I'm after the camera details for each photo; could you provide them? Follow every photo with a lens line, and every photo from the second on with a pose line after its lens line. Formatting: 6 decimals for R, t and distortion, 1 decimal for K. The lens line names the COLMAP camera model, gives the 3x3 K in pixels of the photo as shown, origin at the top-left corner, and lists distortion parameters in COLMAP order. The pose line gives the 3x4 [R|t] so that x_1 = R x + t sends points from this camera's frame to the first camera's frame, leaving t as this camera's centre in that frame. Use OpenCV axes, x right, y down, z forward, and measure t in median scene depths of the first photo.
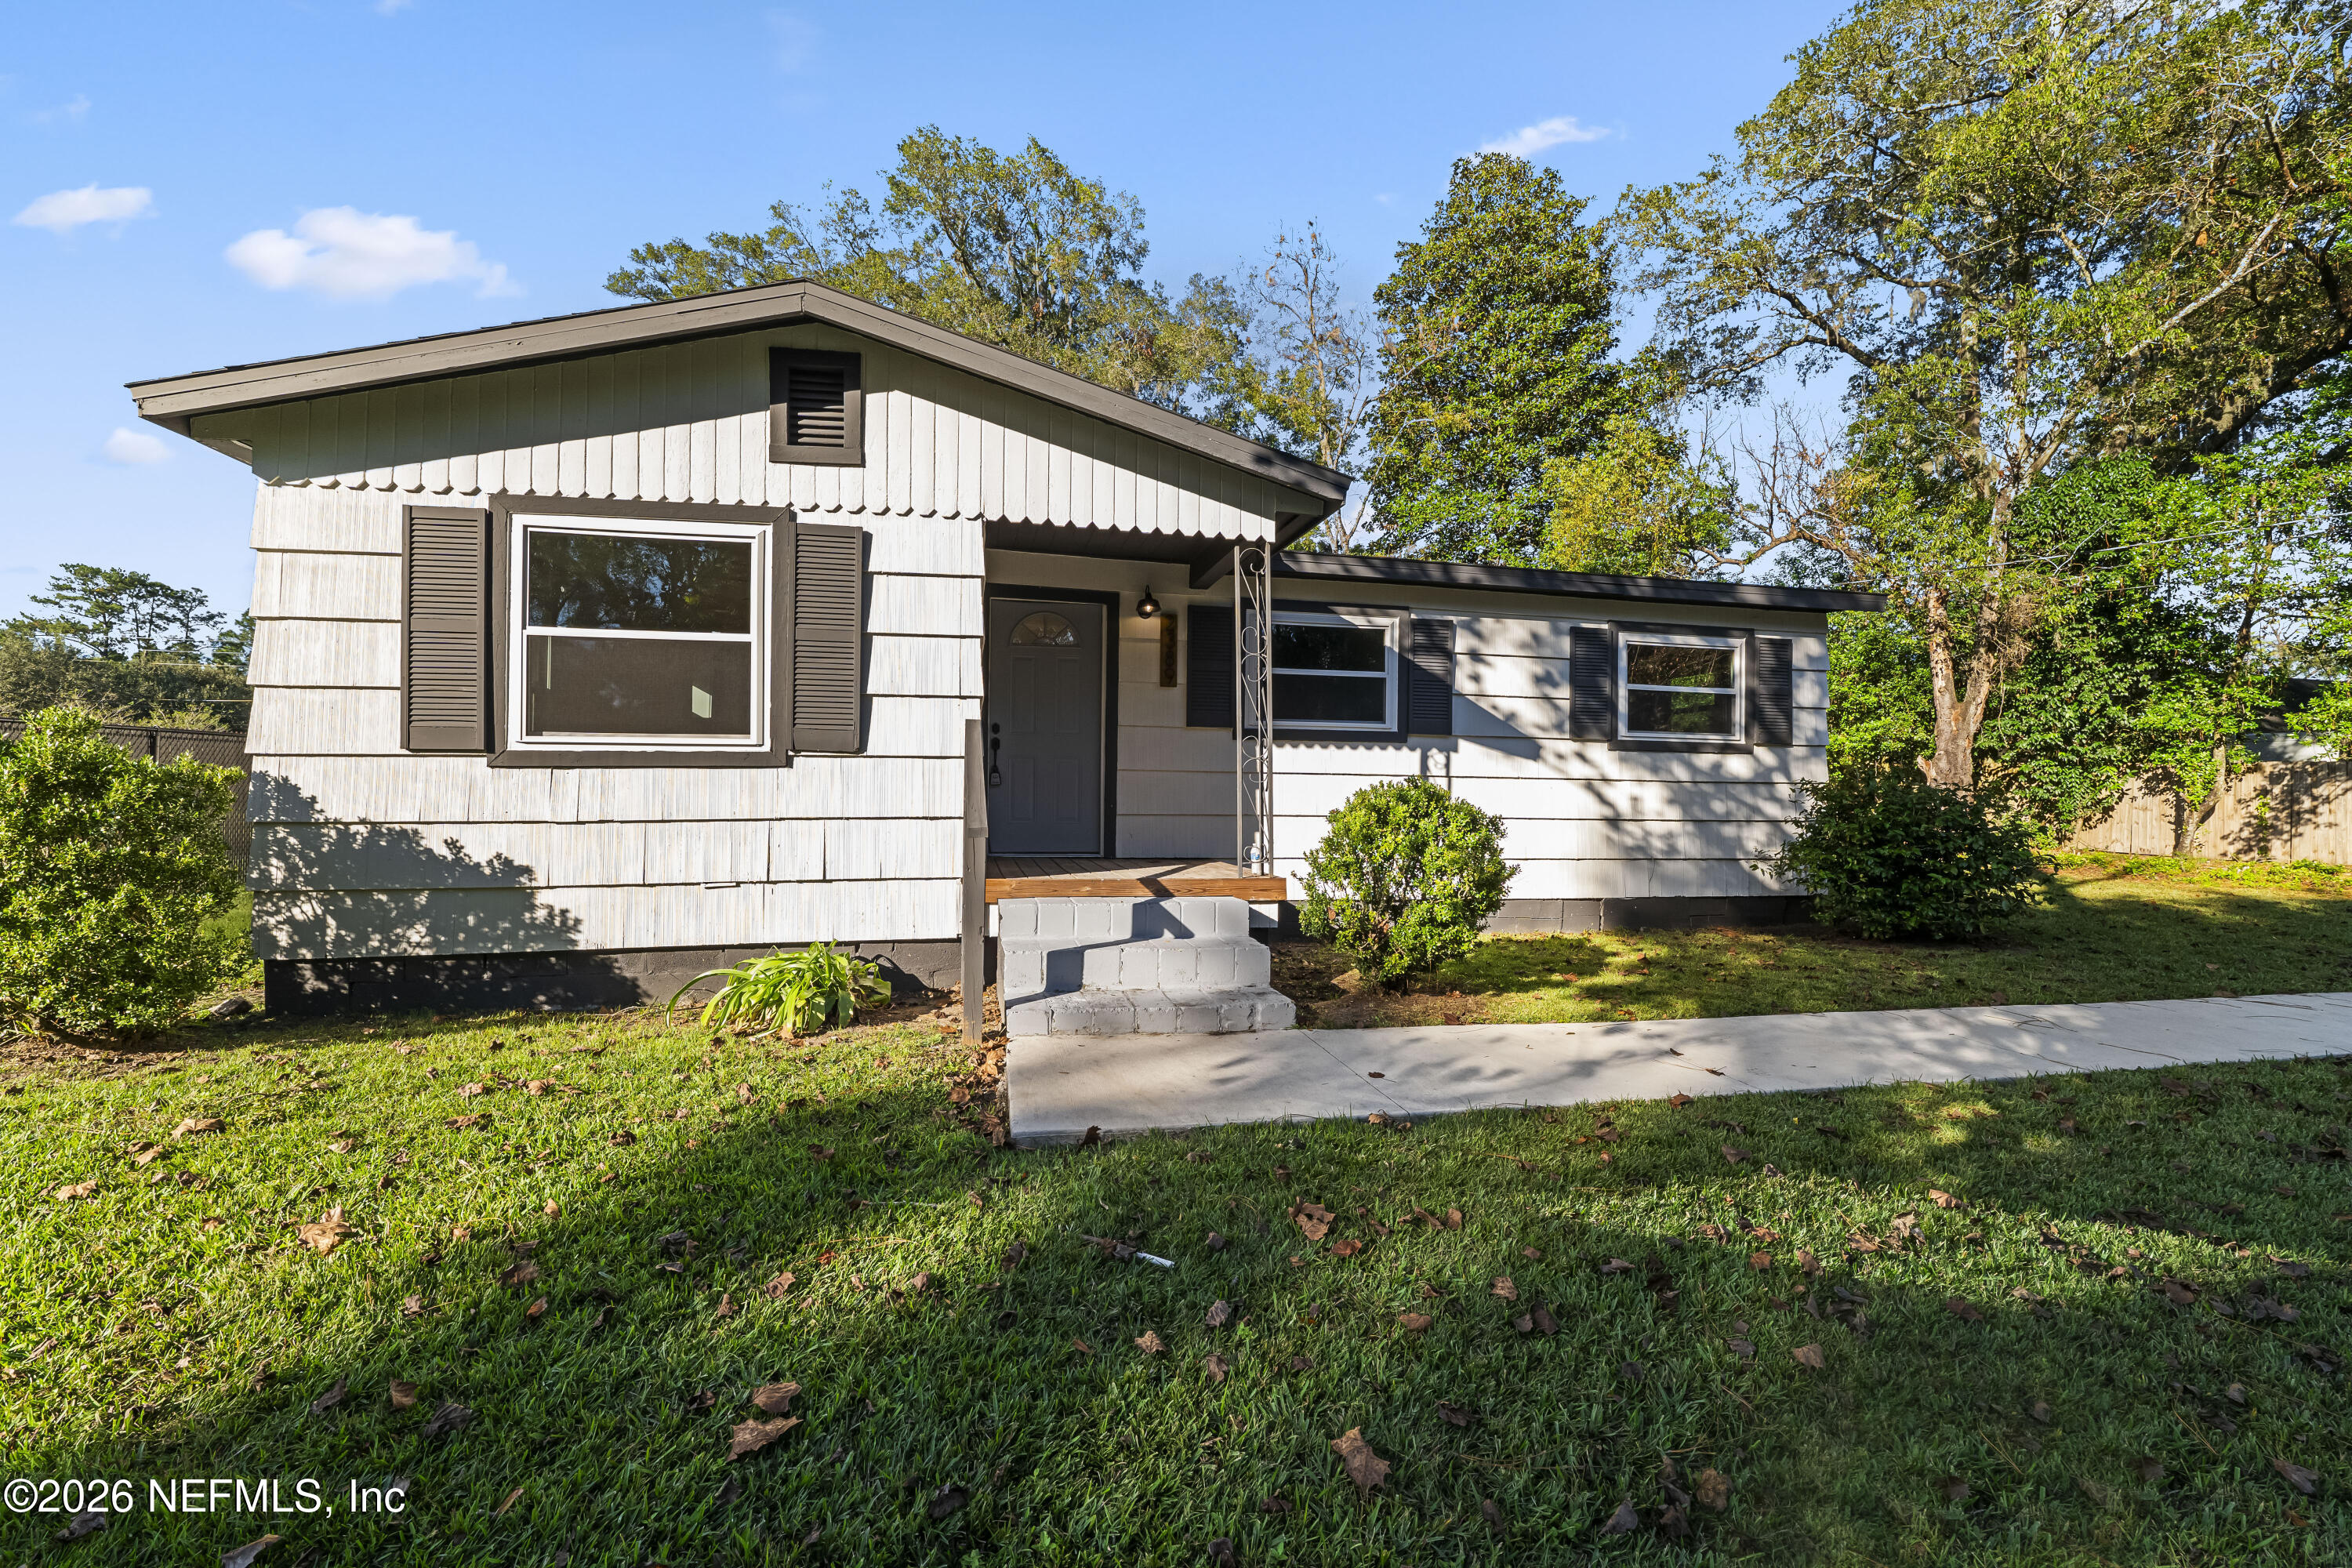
lens RADIAL K [[964.4, 0, 1178.9], [0, 964.4, 774.5], [0, 0, 1]] dist [-0.014642, -0.000091]
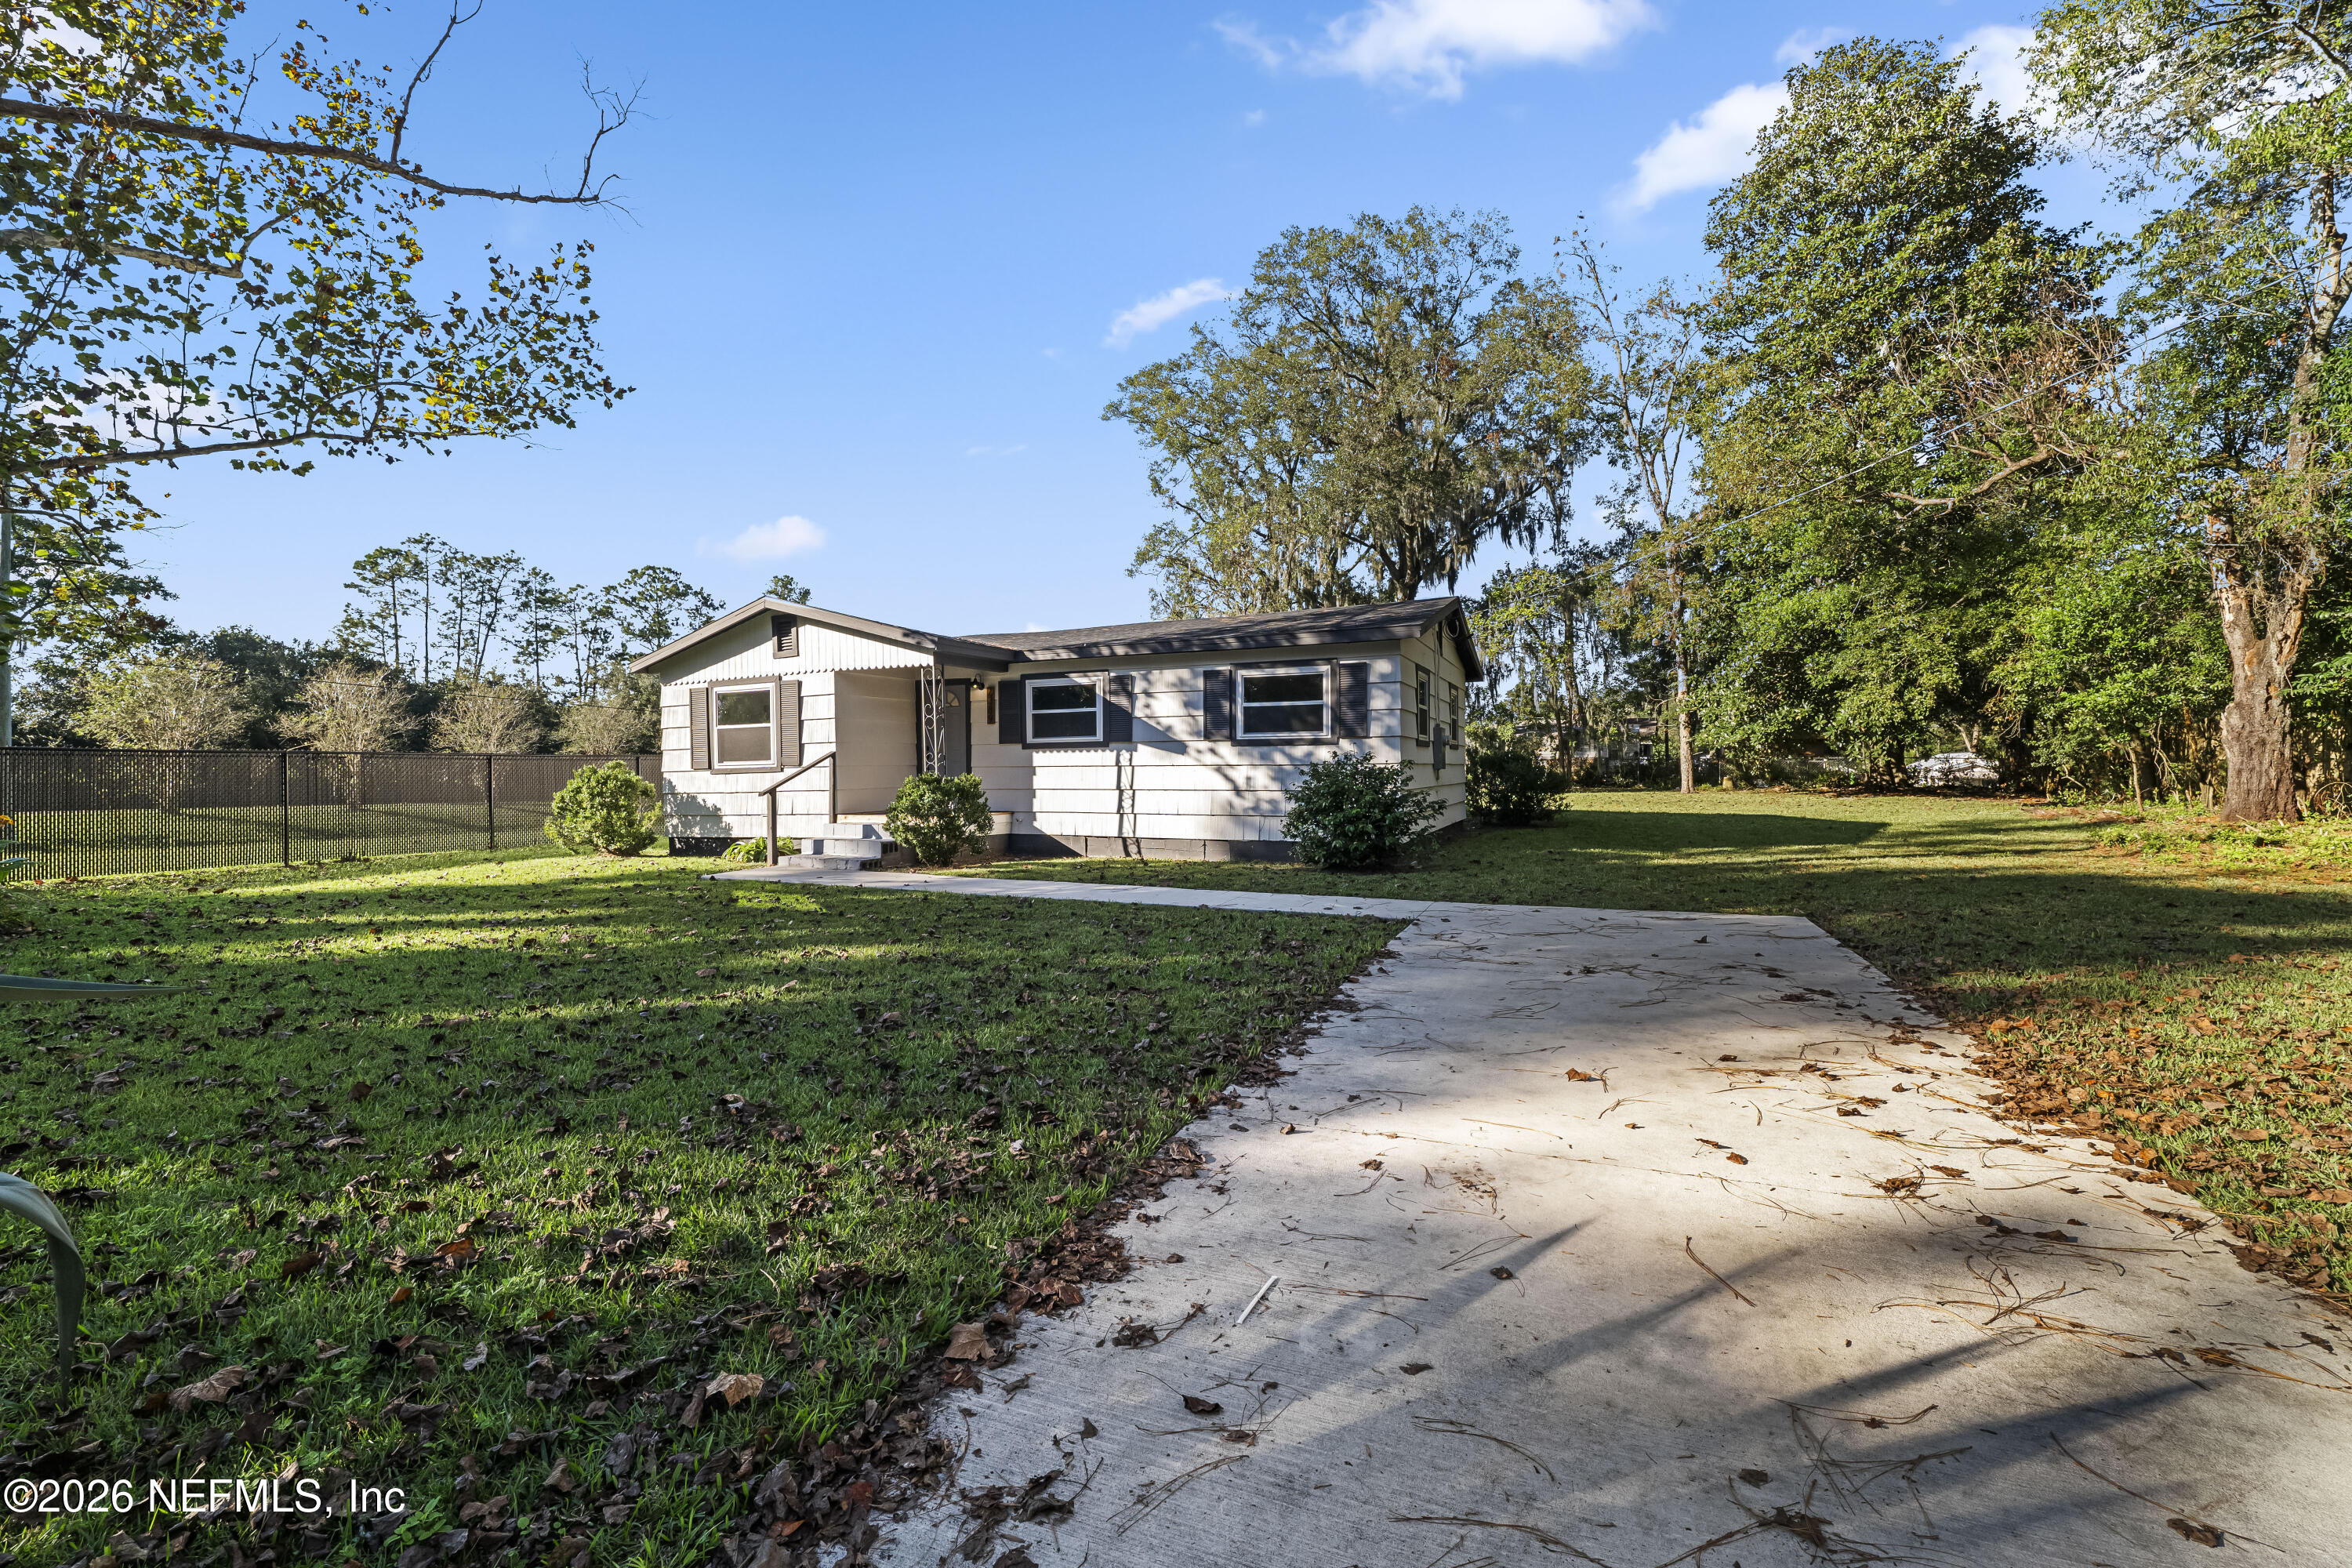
lens RADIAL K [[964.4, 0, 1193.1], [0, 964.4, 775.1], [0, 0, 1]] dist [-0.014642, -0.000091]
pose [[0.808545, -0.014108, -0.588265, 1.333994], [0.028417, 0.999482, 0.015087, -0.004368], [0.587747, -0.028916, 0.808528, -0.315996]]
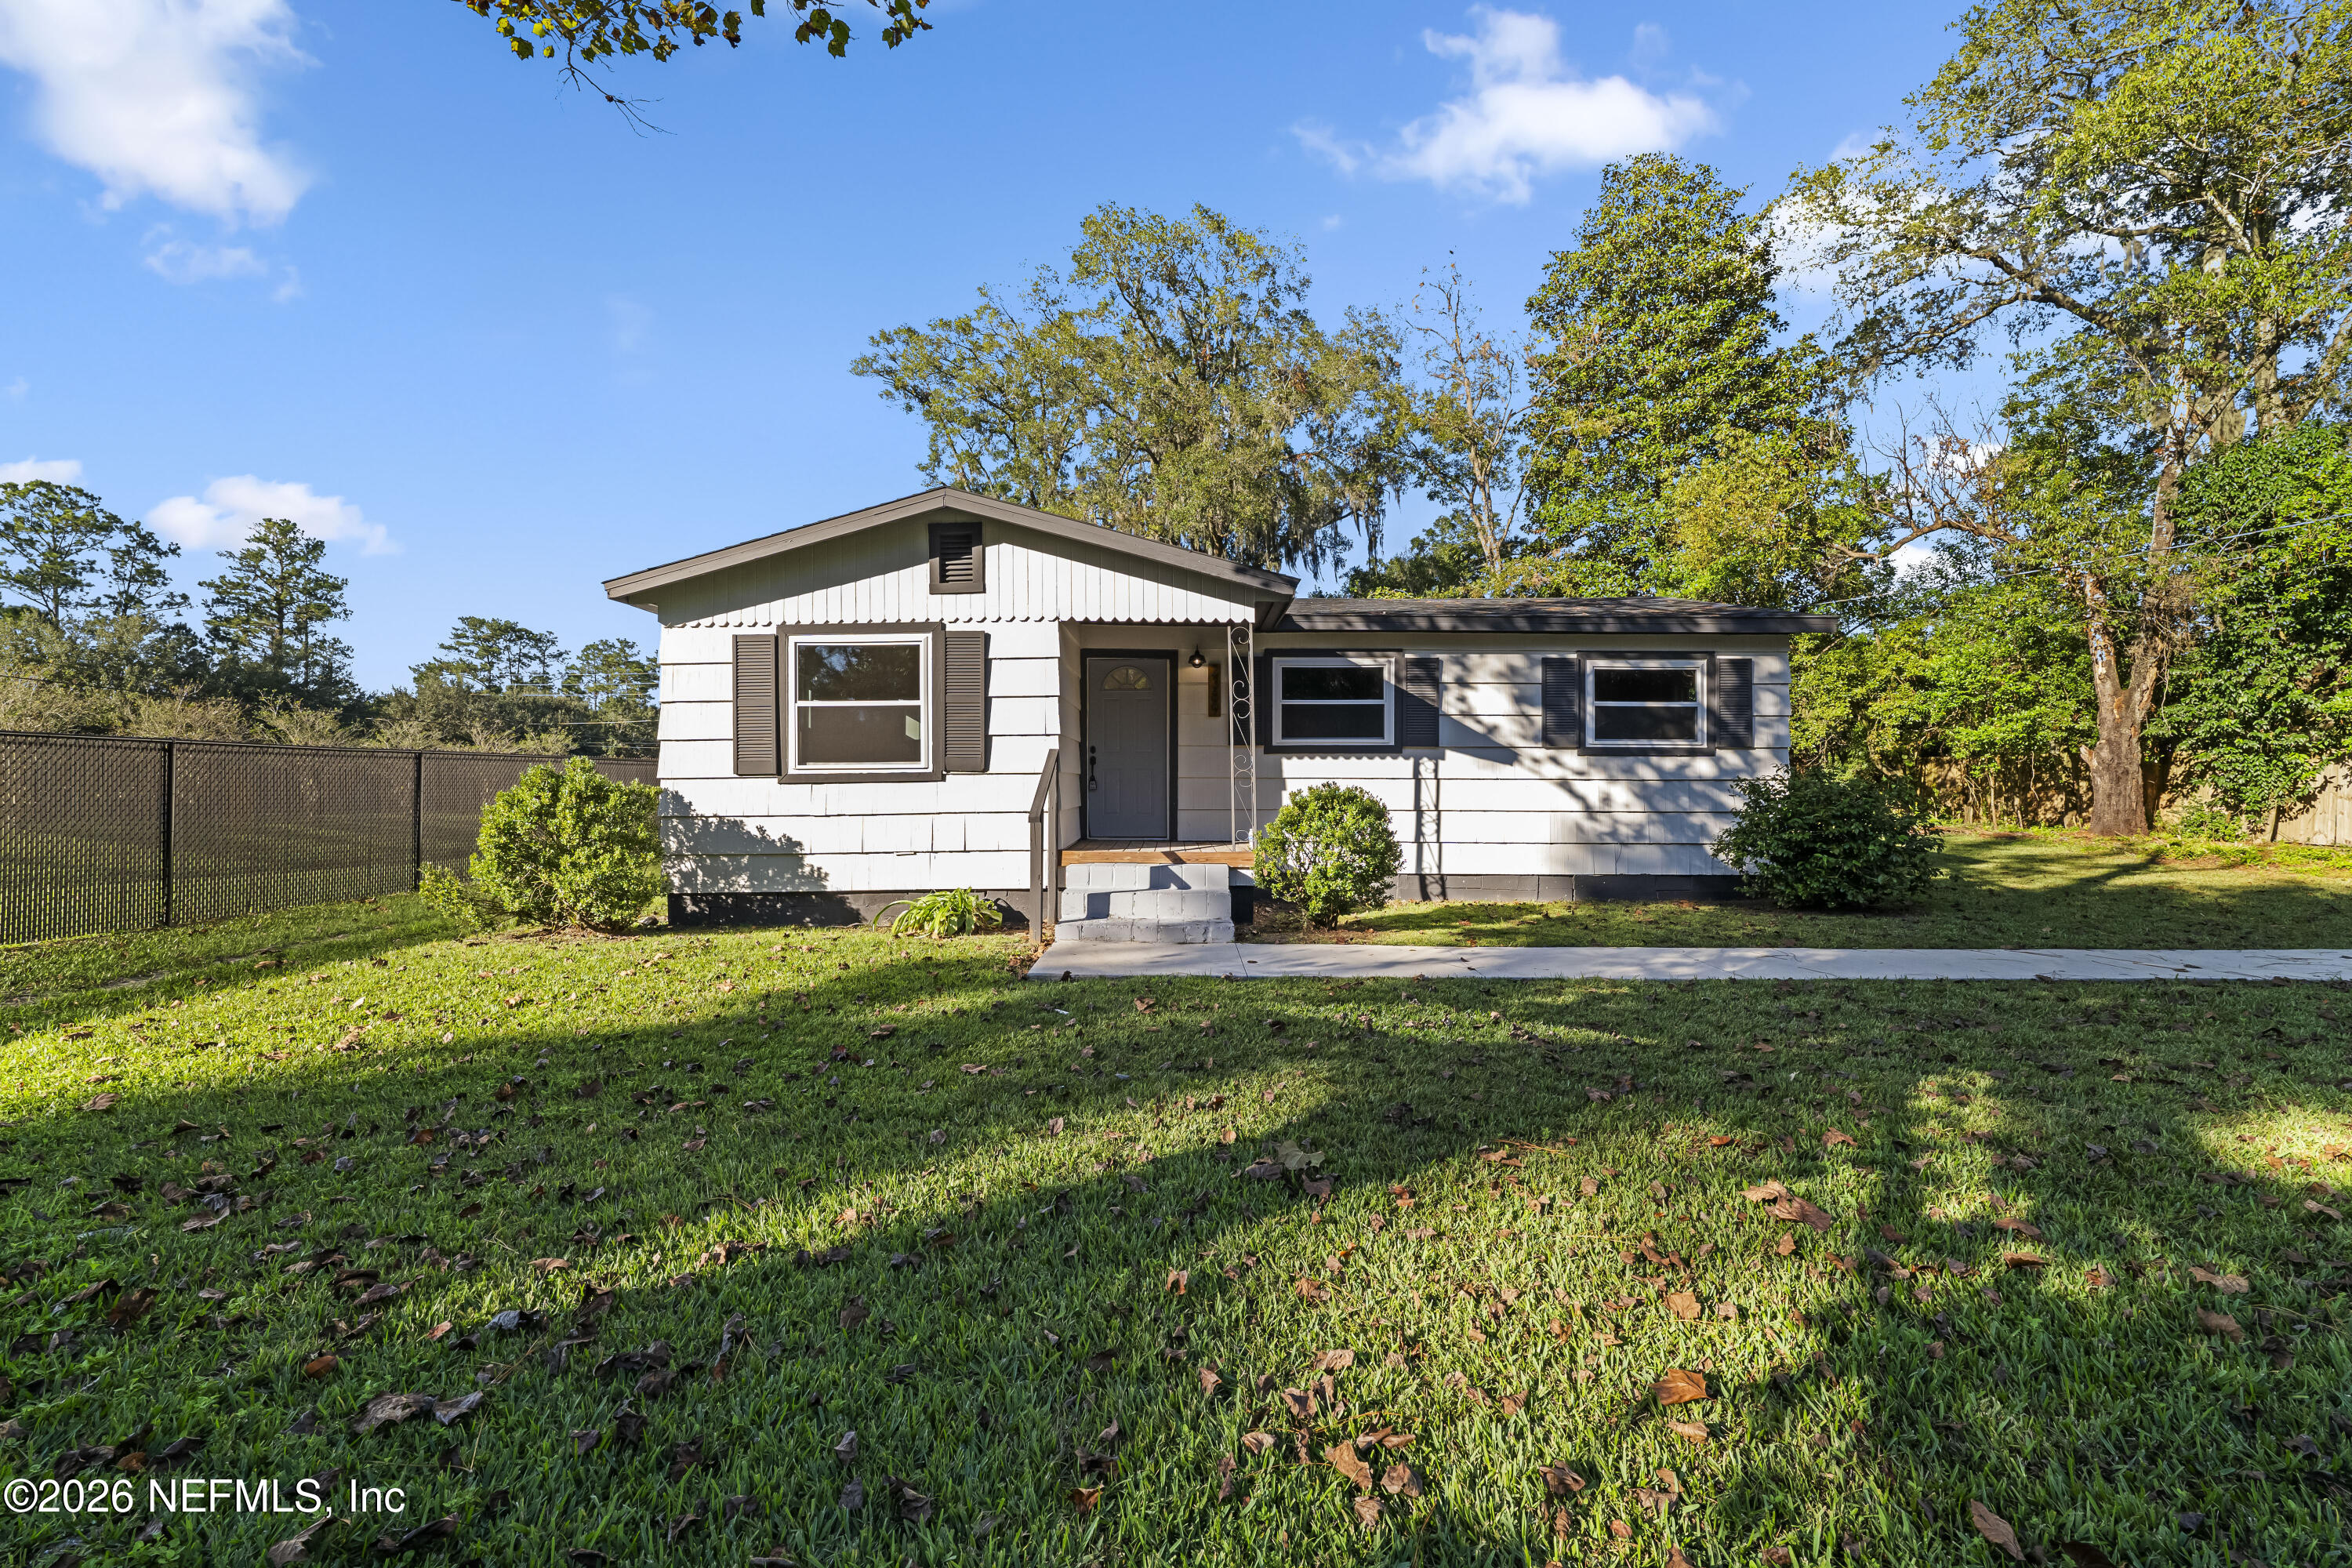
lens RADIAL K [[964.4, 0, 1186.0], [0, 964.4, 767.0], [0, 0, 1]] dist [-0.014642, -0.000091]
pose [[0.977784, -0.015127, -0.209066, 0.212875], [0.014114, 0.999880, -0.006338, -0.009839], [0.209137, 0.003247, 0.977881, -0.320719]]
